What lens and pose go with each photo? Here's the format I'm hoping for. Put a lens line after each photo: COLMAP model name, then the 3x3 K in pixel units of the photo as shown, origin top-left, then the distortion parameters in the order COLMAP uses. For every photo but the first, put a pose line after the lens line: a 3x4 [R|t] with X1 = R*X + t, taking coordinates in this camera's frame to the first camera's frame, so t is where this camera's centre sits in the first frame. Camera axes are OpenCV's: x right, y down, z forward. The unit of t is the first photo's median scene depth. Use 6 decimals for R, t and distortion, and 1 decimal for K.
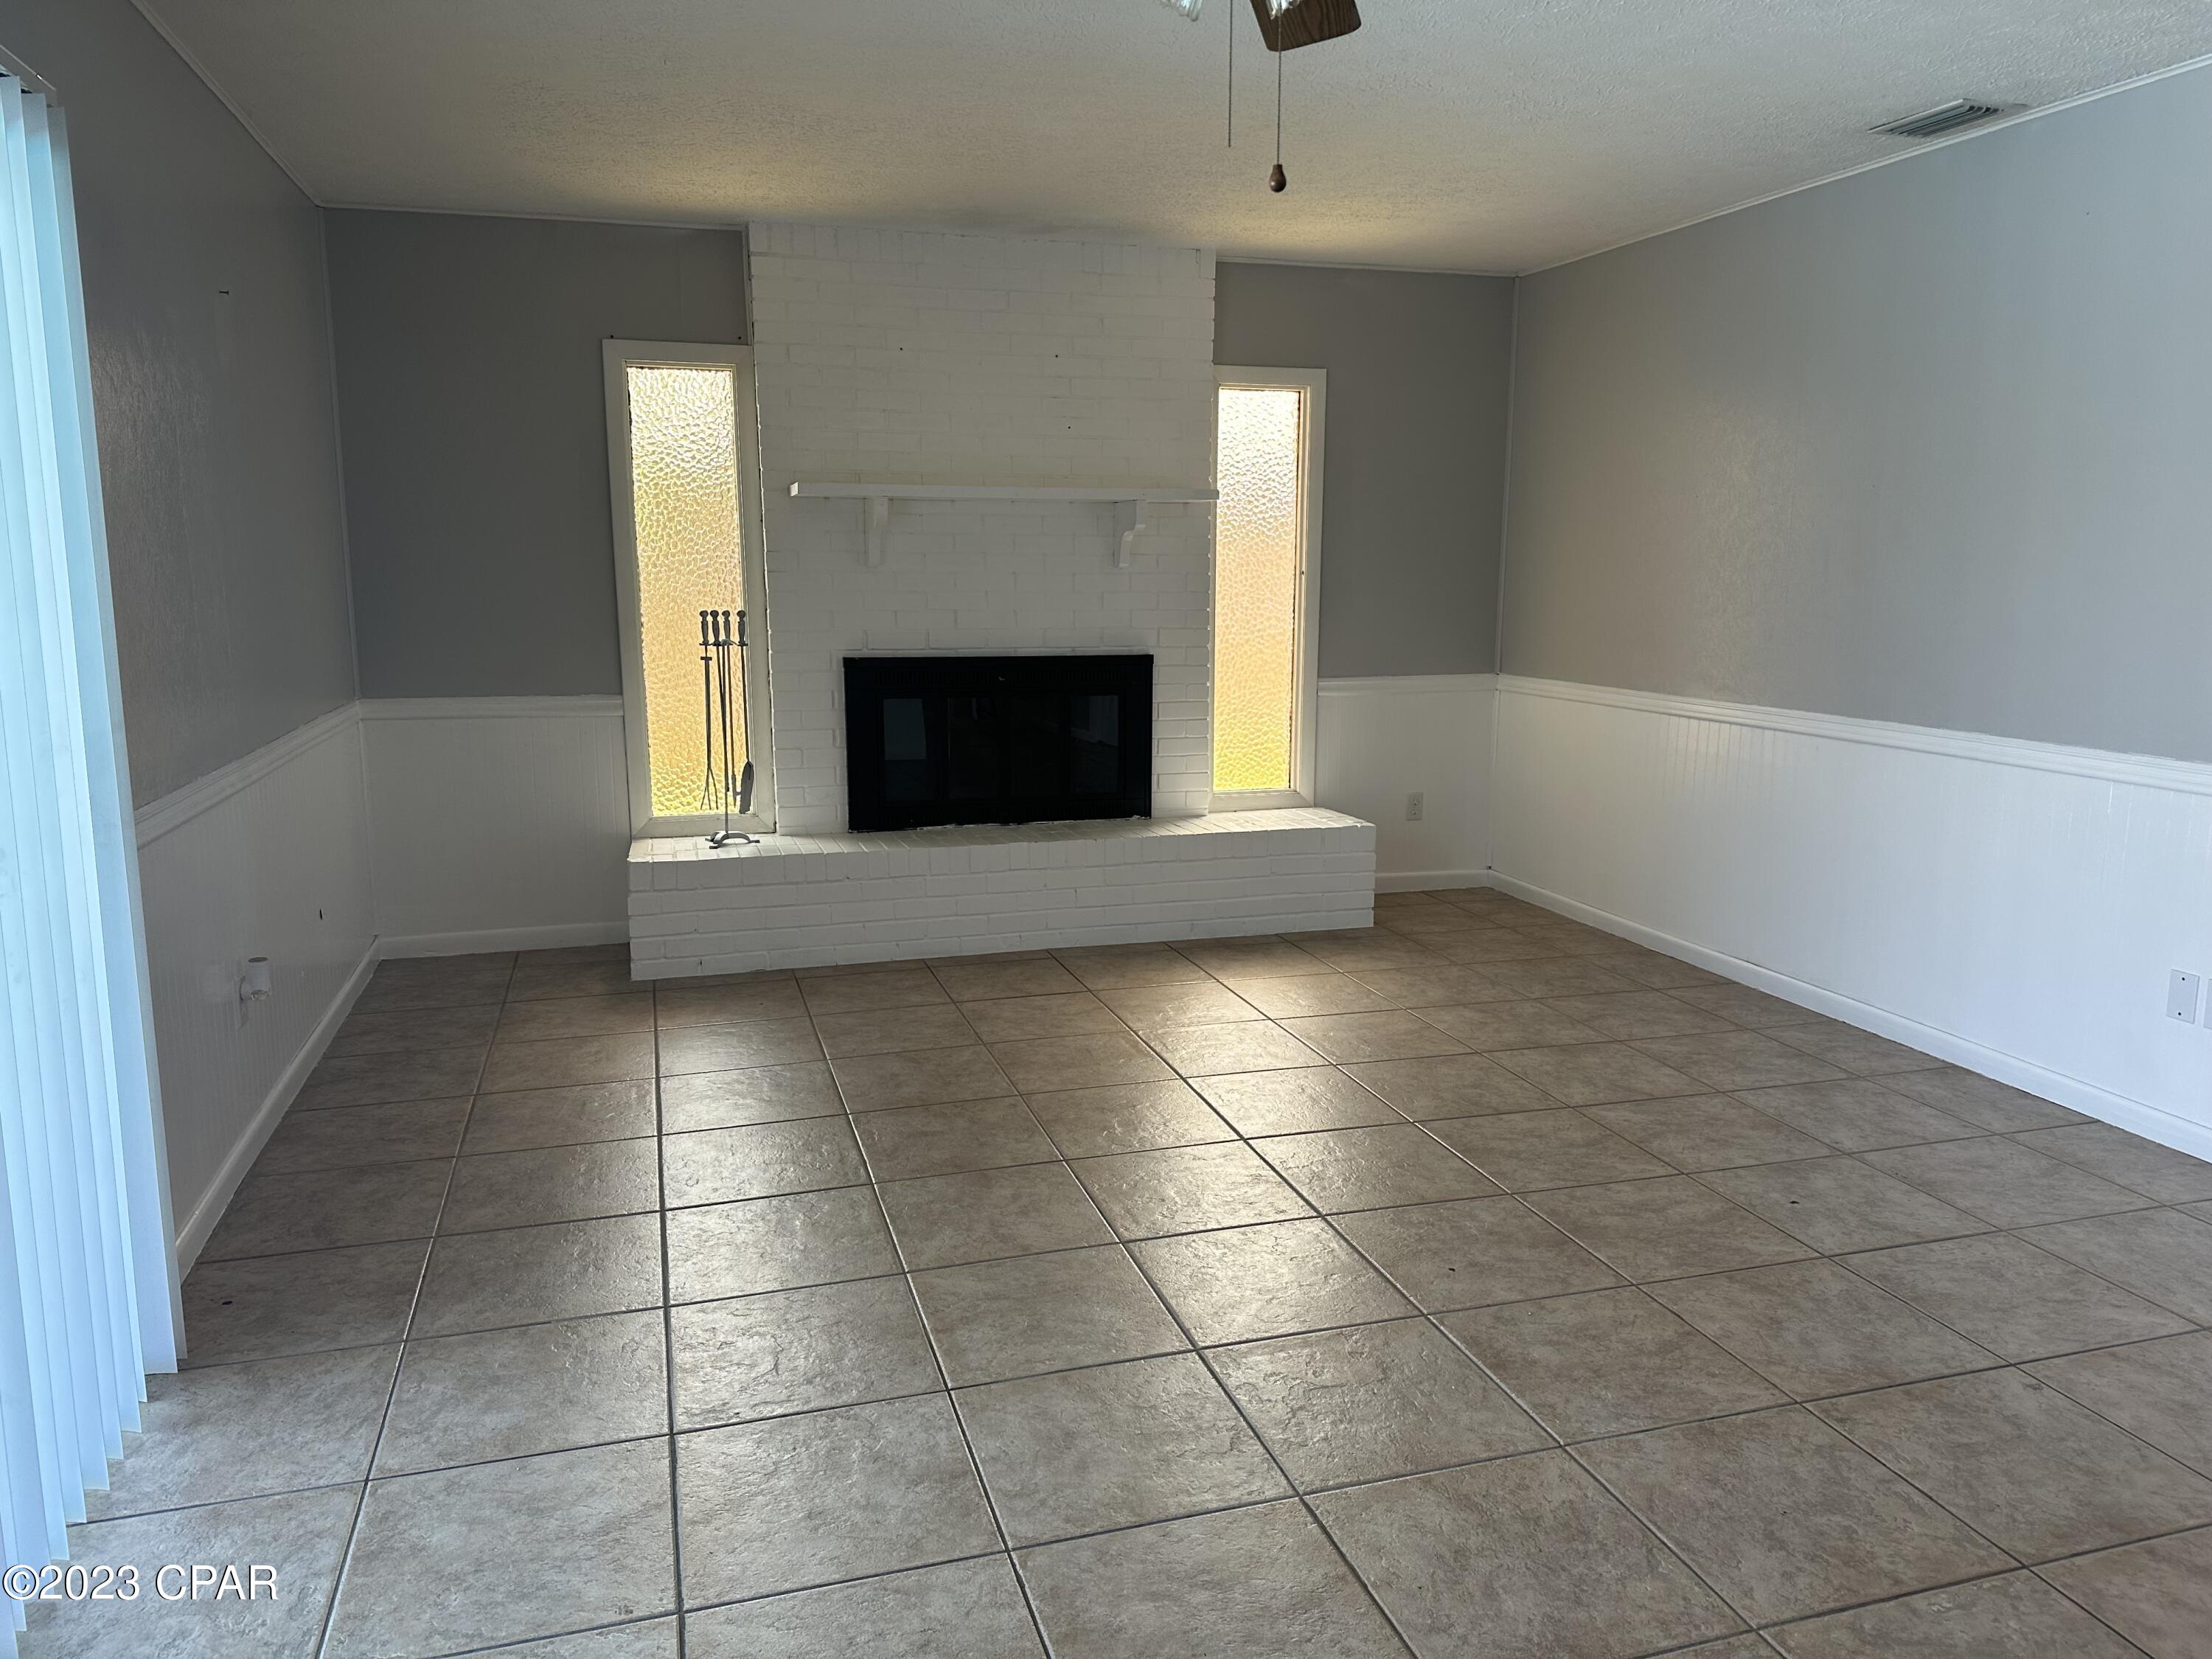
lens RADIAL K [[1553.3, 0, 1103.6], [0, 1553.3, 821.7], [0, 0, 1]] dist [0.059311, -0.014569]
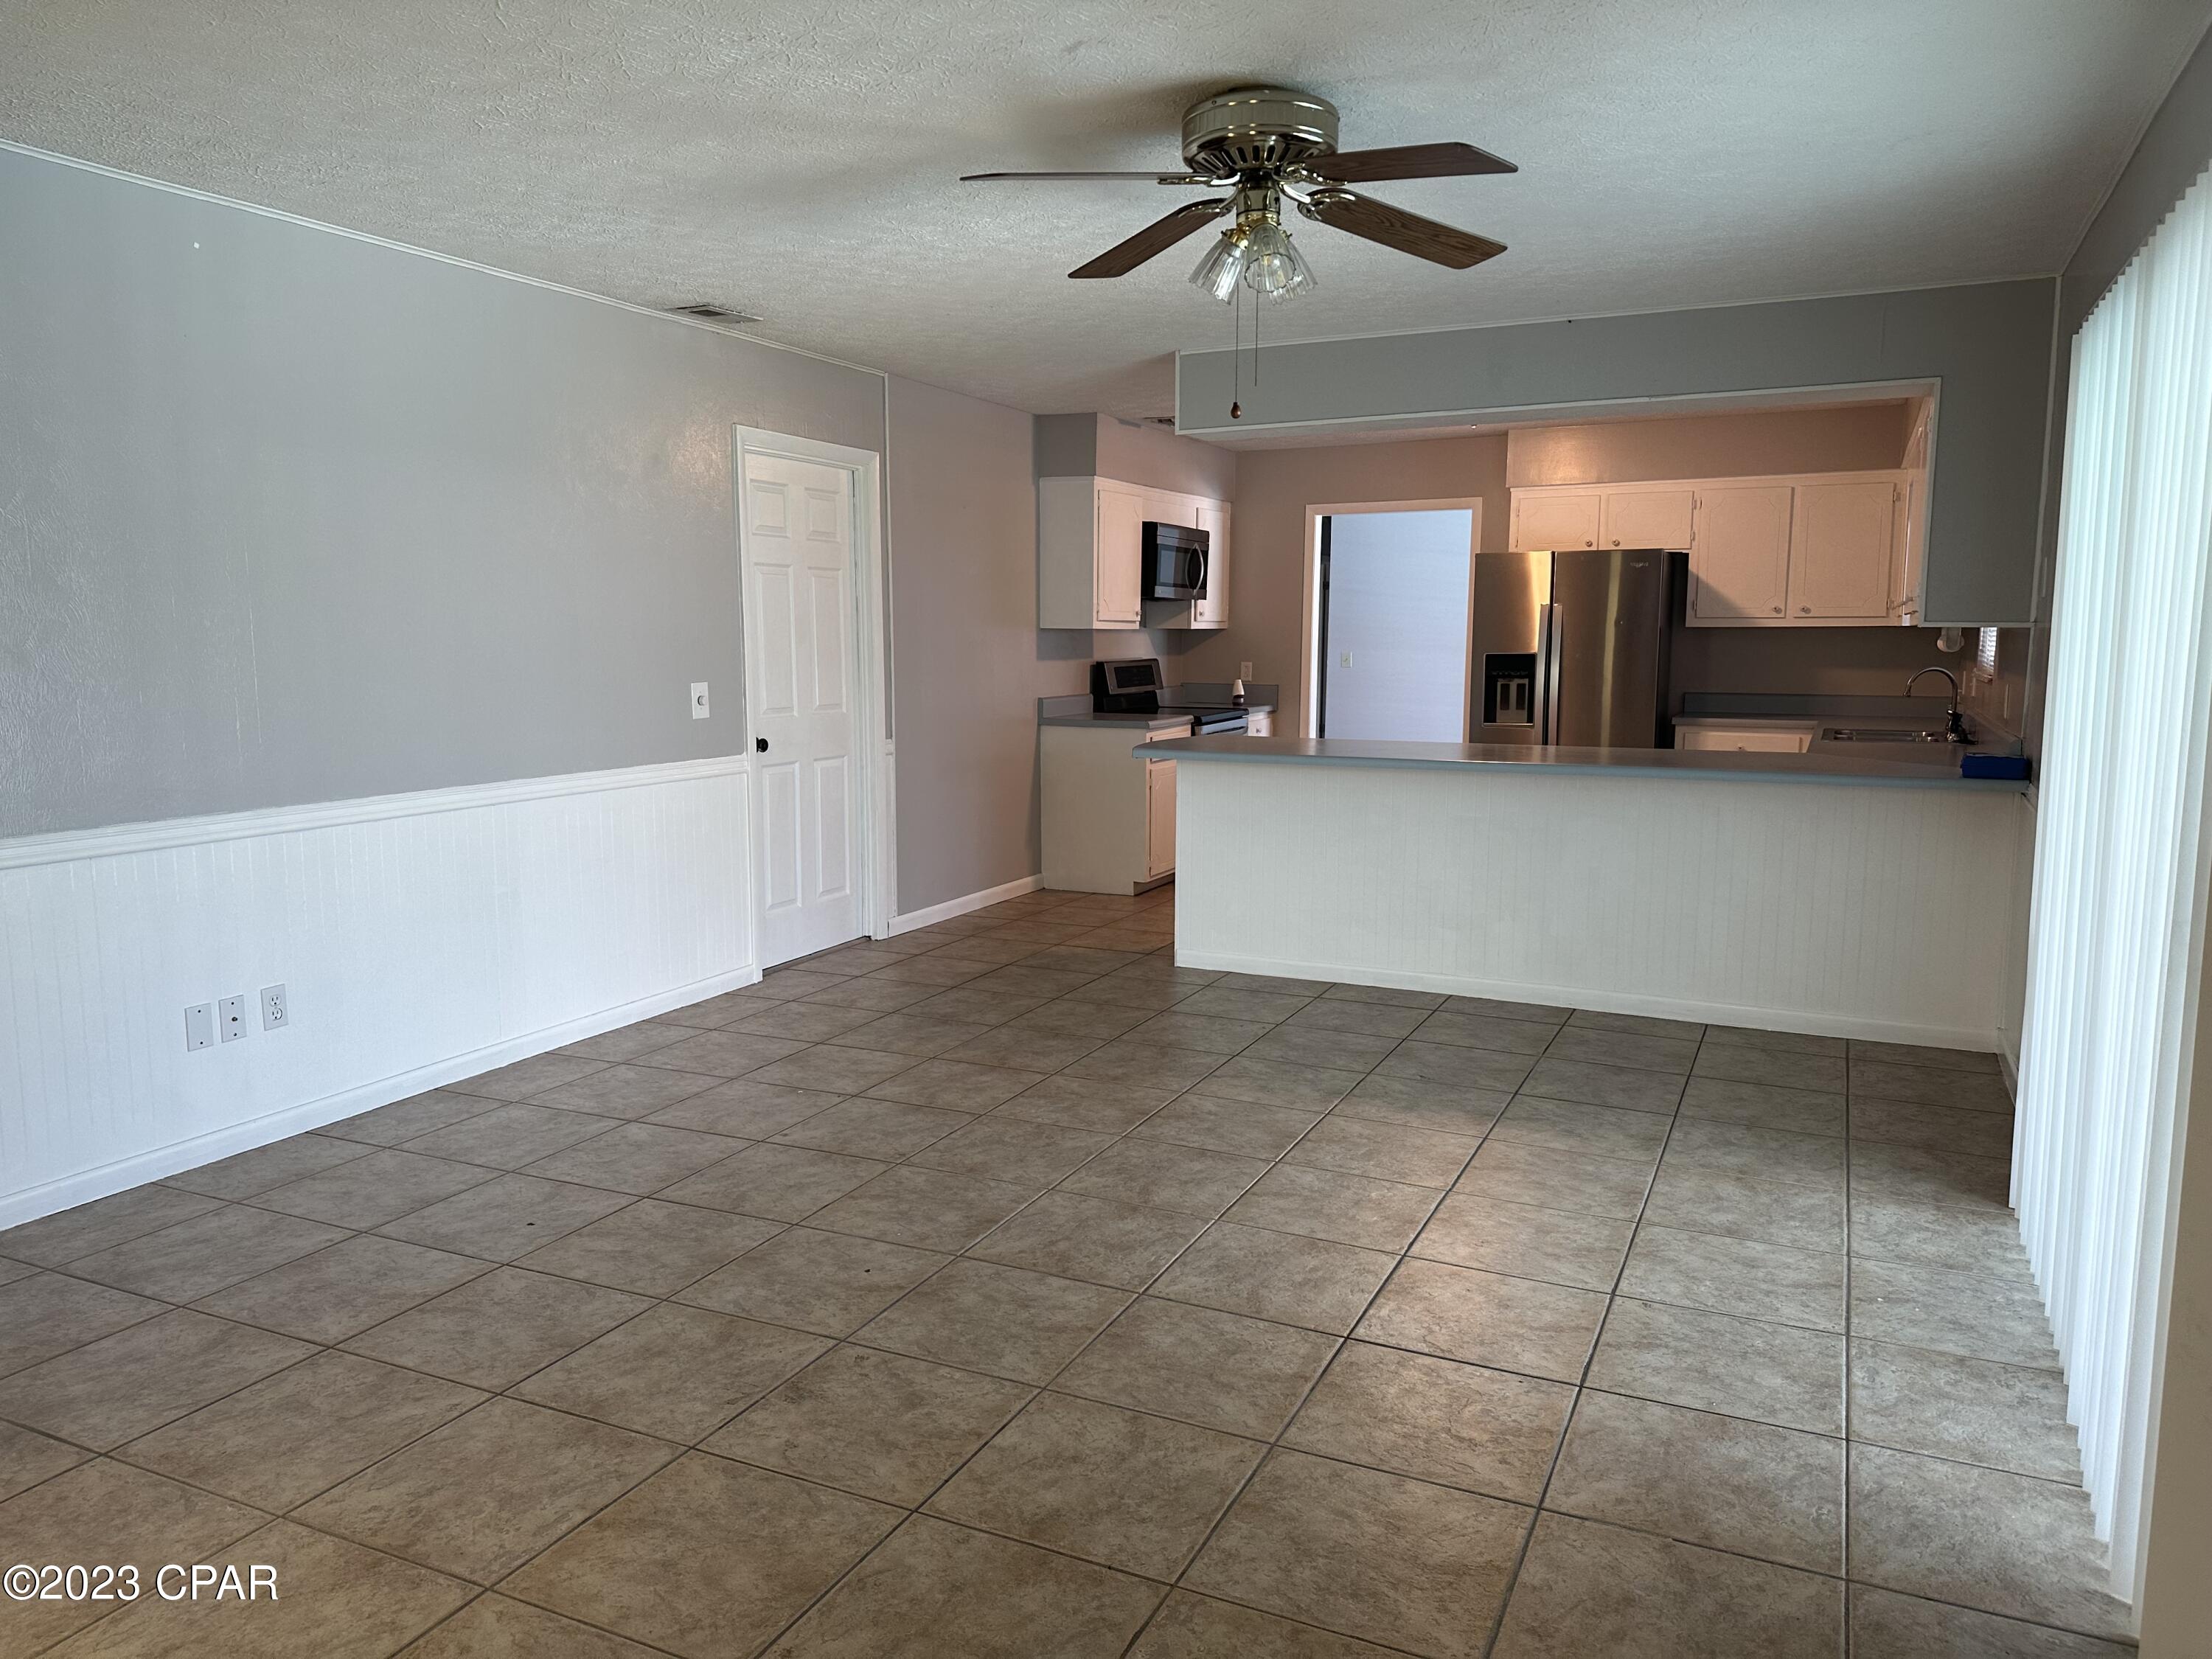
lens RADIAL K [[1553.3, 0, 1103.9], [0, 1553.3, 825.0], [0, 0, 1]] dist [0.059311, -0.014569]
pose [[-0.740643, -0.086537, 0.666303, -0.566016], [0.113405, 0.961344, 0.250913, -0.255875], [-0.662259, 0.261399, -0.702199, 1.462076]]
